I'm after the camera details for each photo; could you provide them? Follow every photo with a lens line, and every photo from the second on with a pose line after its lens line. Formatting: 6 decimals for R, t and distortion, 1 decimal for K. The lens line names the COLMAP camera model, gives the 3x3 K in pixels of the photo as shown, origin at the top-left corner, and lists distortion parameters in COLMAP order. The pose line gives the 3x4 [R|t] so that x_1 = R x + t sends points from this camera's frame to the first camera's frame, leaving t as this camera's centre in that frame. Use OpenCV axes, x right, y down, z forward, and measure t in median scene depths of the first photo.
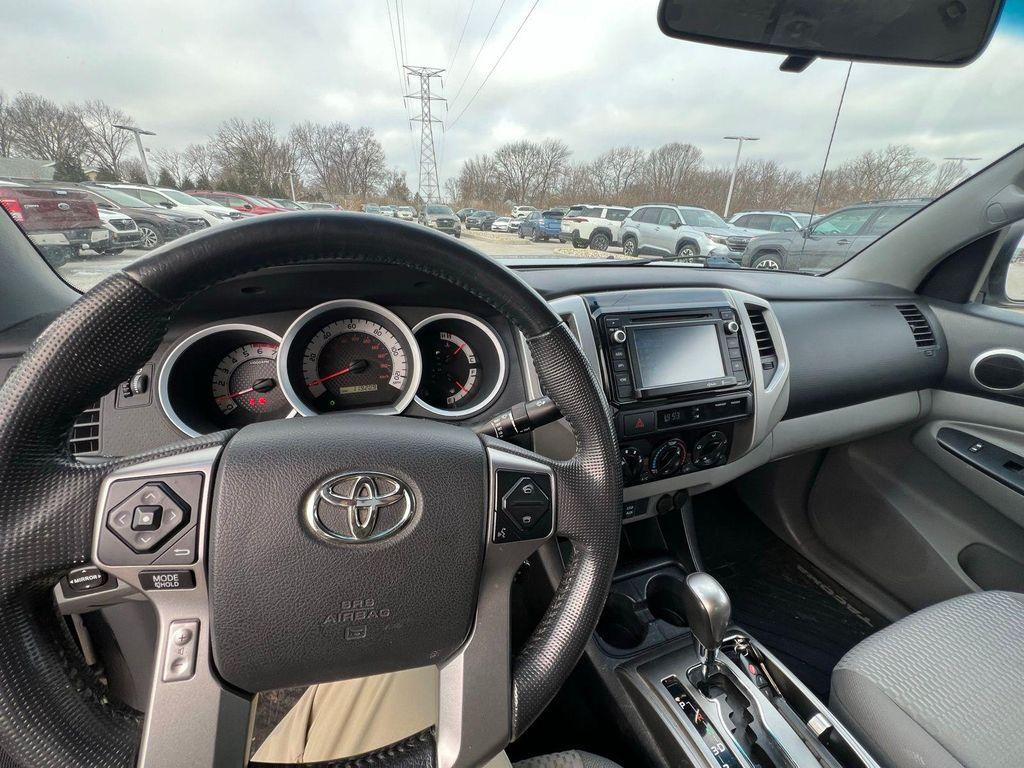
lens RADIAL K [[386.3, 0, 523.2], [0, 386.3, 386.1], [0, 0, 1]] dist [-0.004918, -0.000275]
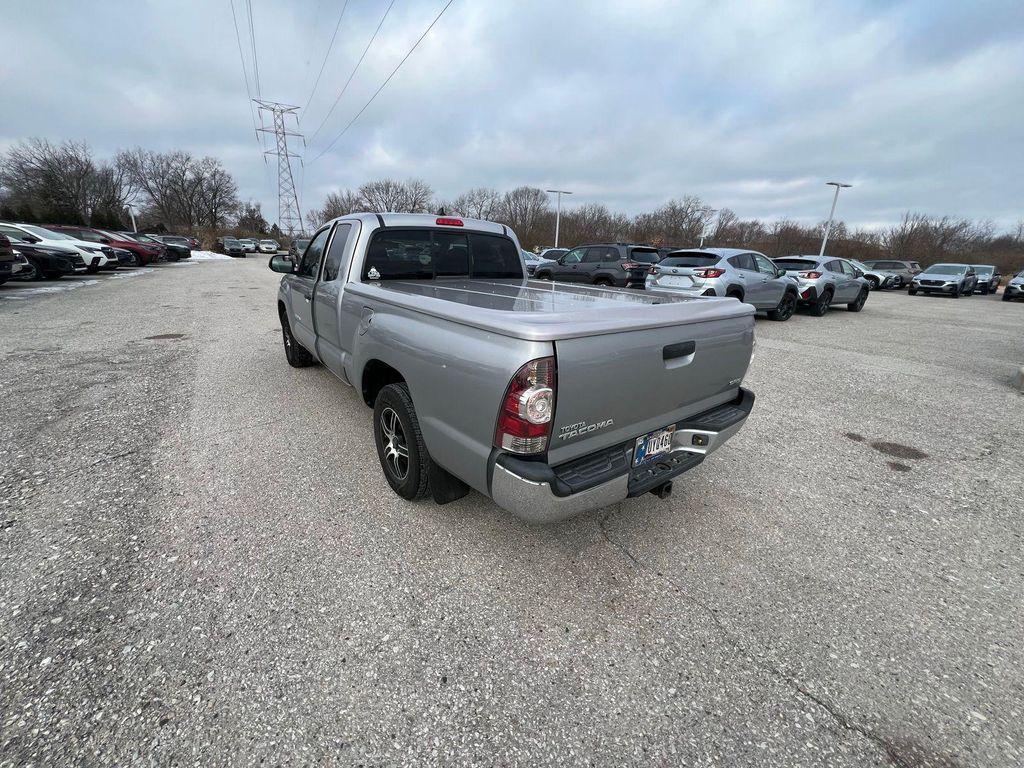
lens RADIAL K [[407.7, 0, 509.8], [0, 407.7, 380.5], [0, 0, 1]] dist [-0.002562, 0.000597]
pose [[0.964354, -0.079245, 0.252471, -0.000517], [0.103984, 0.990838, -0.086179, 0.037934], [-0.243329, 0.109360, 0.963759, -0.094635]]
